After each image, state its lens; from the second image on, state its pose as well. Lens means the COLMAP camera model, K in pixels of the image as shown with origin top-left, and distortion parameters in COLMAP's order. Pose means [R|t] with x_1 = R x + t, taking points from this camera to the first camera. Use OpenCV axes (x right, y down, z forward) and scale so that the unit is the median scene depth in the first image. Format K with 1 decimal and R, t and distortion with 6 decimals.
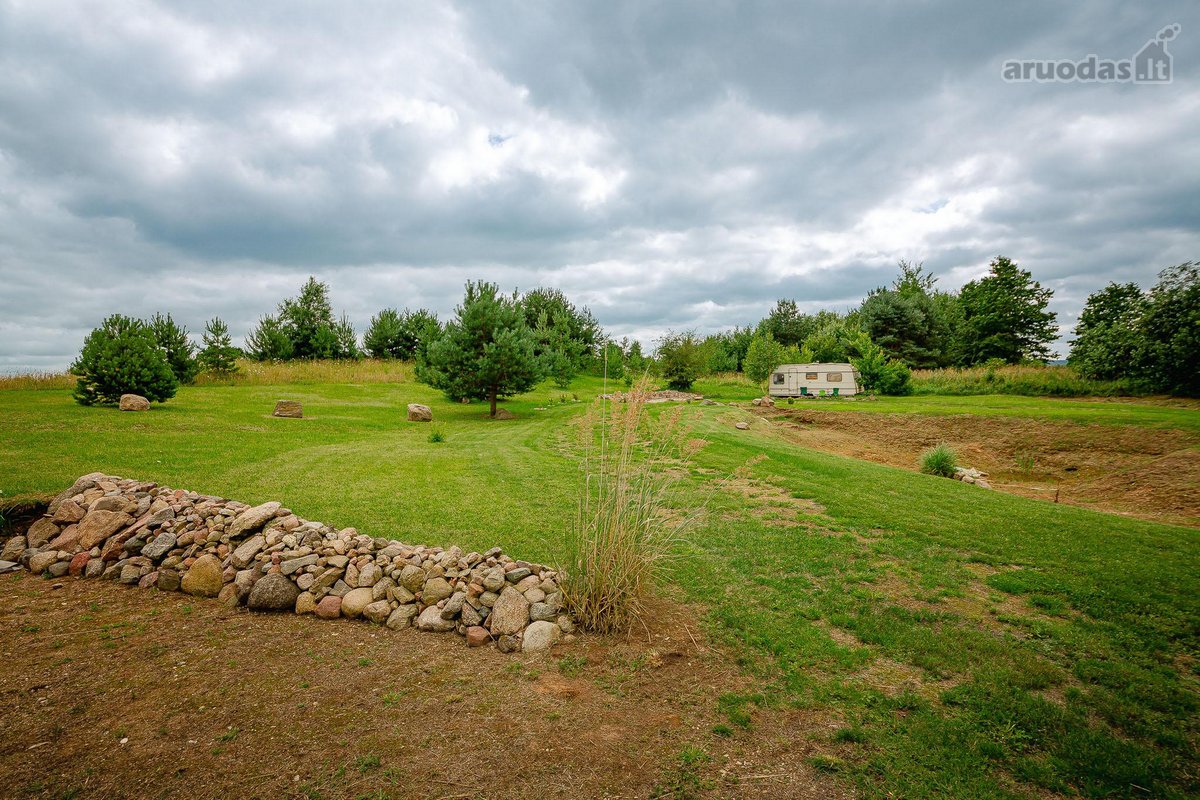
lens RADIAL K [[1055.2, 0, 597.6], [0, 1055.2, 335.3], [0, 0, 1]] dist [-0.003501, -0.004523]
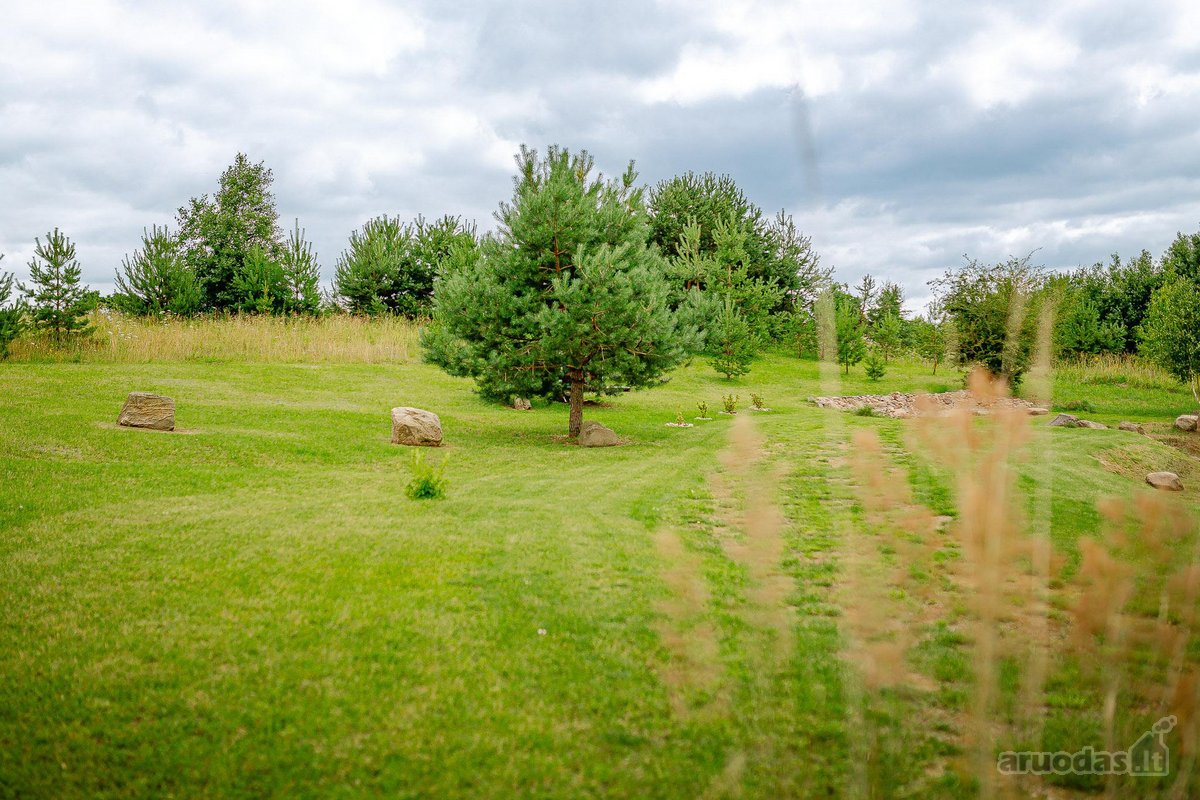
lens RADIAL K [[1055.2, 0, 597.6], [0, 1055.2, 335.3], [0, 0, 1]] dist [-0.003501, -0.004523]
pose [[0.983507, 0.013032, -0.180398, -0.007123], [-0.013806, 0.999900, -0.003035, 0.032158], [0.180340, 0.005476, 0.983589, 0.534672]]
